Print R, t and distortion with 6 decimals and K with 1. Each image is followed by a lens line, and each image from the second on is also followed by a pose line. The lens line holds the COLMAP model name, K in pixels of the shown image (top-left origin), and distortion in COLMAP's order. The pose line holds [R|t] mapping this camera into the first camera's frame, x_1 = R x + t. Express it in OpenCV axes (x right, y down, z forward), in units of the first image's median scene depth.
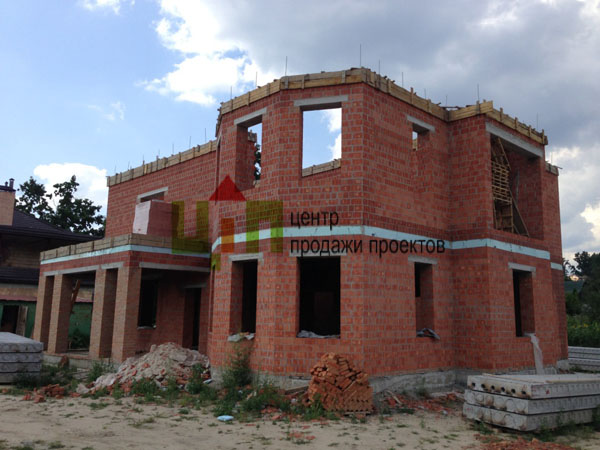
lens RADIAL K [[568.0, 0, 300.0], [0, 568.0, 225.0], [0, 0, 1]] dist [0.033406, -0.012338]
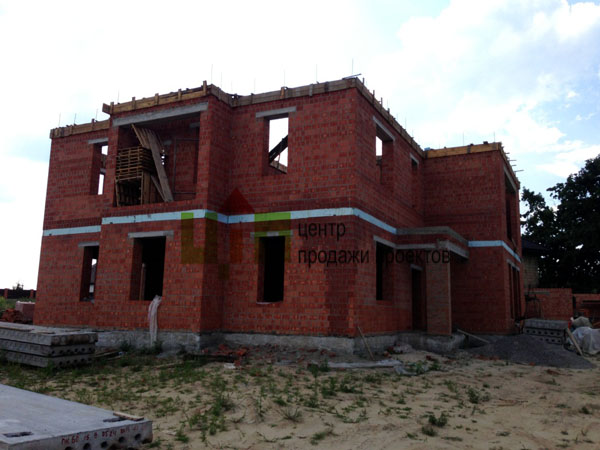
lens RADIAL K [[551.9, 0, 316.8], [0, 551.9, 225.8], [0, 0, 1]] dist [-0.003899, -0.001615]
pose [[0.354947, -0.167977, -0.919672, 1.673221], [0.137282, 0.982427, -0.126455, 0.267806], [0.924752, -0.081369, 0.371770, 1.064866]]
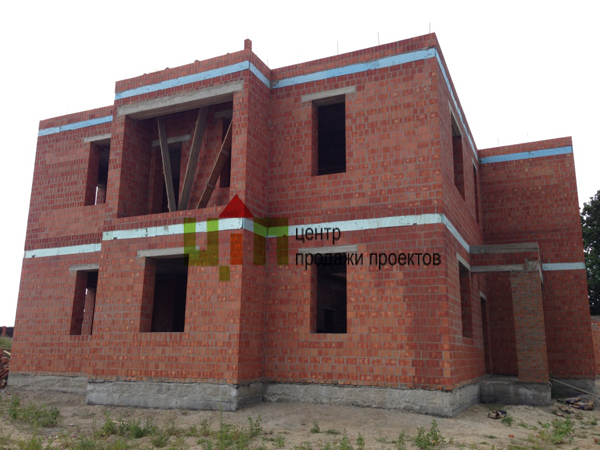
lens RADIAL K [[568.0, 0, 300.0], [0, 568.0, 225.0], [0, 0, 1]] dist [0.033406, -0.012338]
pose [[0.347399, -0.222152, -0.911023, 1.386541], [0.142614, 0.972748, -0.182821, 0.245037], [0.926809, -0.066412, 0.369614, 1.032983]]
